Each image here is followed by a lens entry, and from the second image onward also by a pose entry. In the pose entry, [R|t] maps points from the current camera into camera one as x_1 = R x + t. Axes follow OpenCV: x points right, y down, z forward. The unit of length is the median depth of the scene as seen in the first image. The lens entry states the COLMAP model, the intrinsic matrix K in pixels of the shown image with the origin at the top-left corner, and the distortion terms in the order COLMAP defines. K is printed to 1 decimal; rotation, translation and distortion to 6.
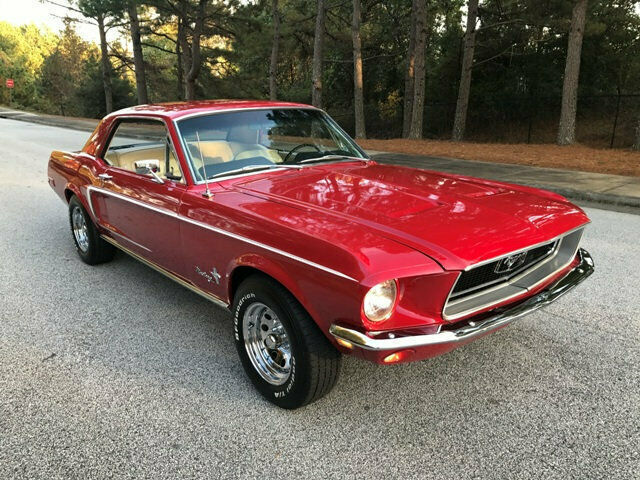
lens RADIAL K [[529.5, 0, 318.8], [0, 529.5, 238.3], [0, 0, 1]] dist [0.024569, -0.021448]
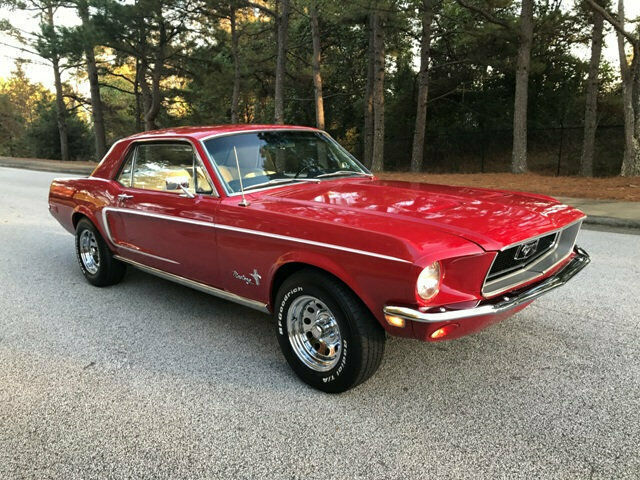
lens RADIAL K [[529.5, 0, 319.5], [0, 529.5, 237.7], [0, 0, 1]] dist [0.024569, -0.021448]
pose [[0.995771, -0.029290, 0.087073, -0.135174], [0.035448, 0.996914, -0.070036, 0.060663], [-0.084753, 0.072826, 0.993737, -0.077222]]
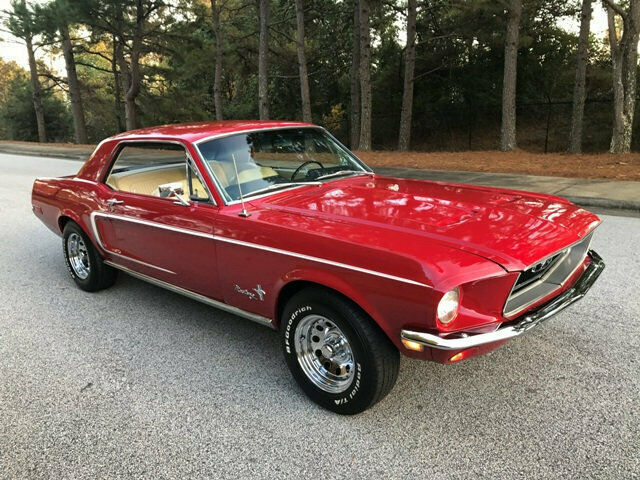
lens RADIAL K [[529.5, 0, 319.3], [0, 529.5, 238.3], [0, 0, 1]] dist [0.024569, -0.021448]
pose [[0.992099, -0.055979, 0.112272, -0.163098], [0.058673, 0.998060, -0.020828, -0.005399], [-0.110888, 0.027251, 0.993459, -0.032672]]
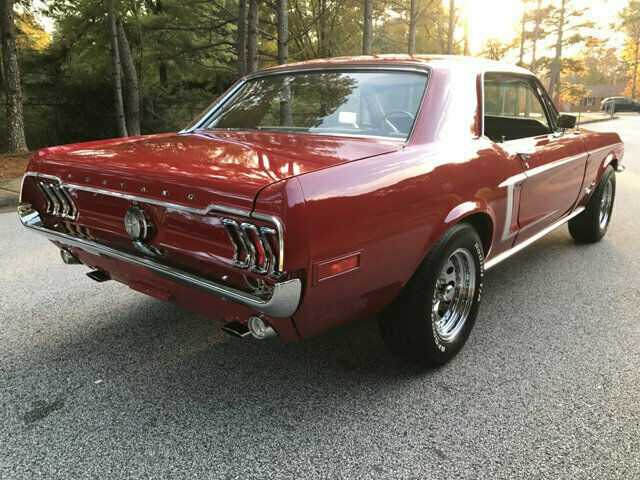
lens RADIAL K [[529.5, 0, 320.2], [0, 529.5, 240.2], [0, 0, 1]] dist [0.024569, -0.021448]
pose [[-0.189964, -0.228969, 0.954718, -1.247595], [0.271015, 0.922413, 0.275146, -0.329960], [-0.943644, 0.311010, -0.113172, 1.633782]]
